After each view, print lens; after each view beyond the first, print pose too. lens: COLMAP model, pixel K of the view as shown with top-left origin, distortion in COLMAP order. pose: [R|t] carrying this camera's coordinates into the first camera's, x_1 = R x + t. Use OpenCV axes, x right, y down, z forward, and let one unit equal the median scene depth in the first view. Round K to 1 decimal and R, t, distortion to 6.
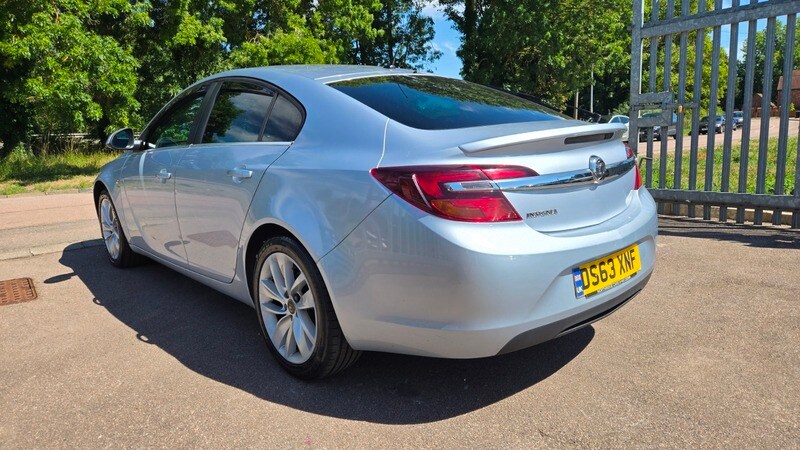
lens RADIAL K [[533.7, 0, 401.9], [0, 533.7, 220.0], [0, 0, 1]] dist [0.073026, -0.066021]
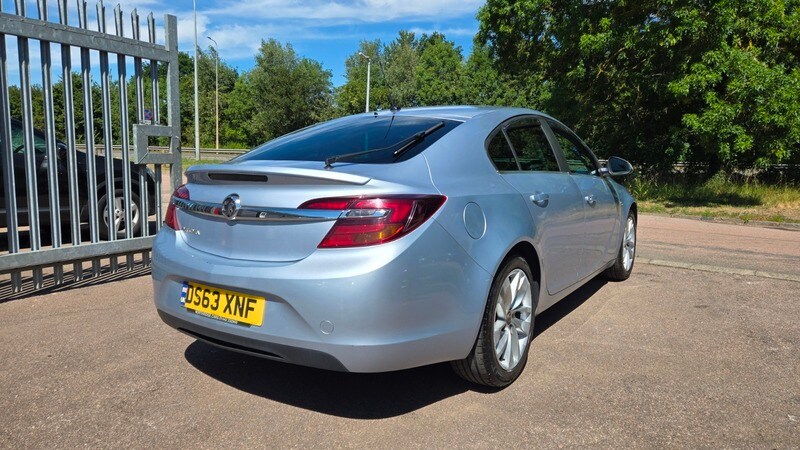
lens RADIAL K [[533.7, 0, 393.9], [0, 533.7, 227.1], [0, 0, 1]] dist [0.073026, -0.066021]
pose [[0.230041, 0.166438, -0.958843, 1.269982], [-0.204415, 0.971550, 0.119602, -0.216161], [0.951470, 0.168488, 0.257519, 0.903790]]
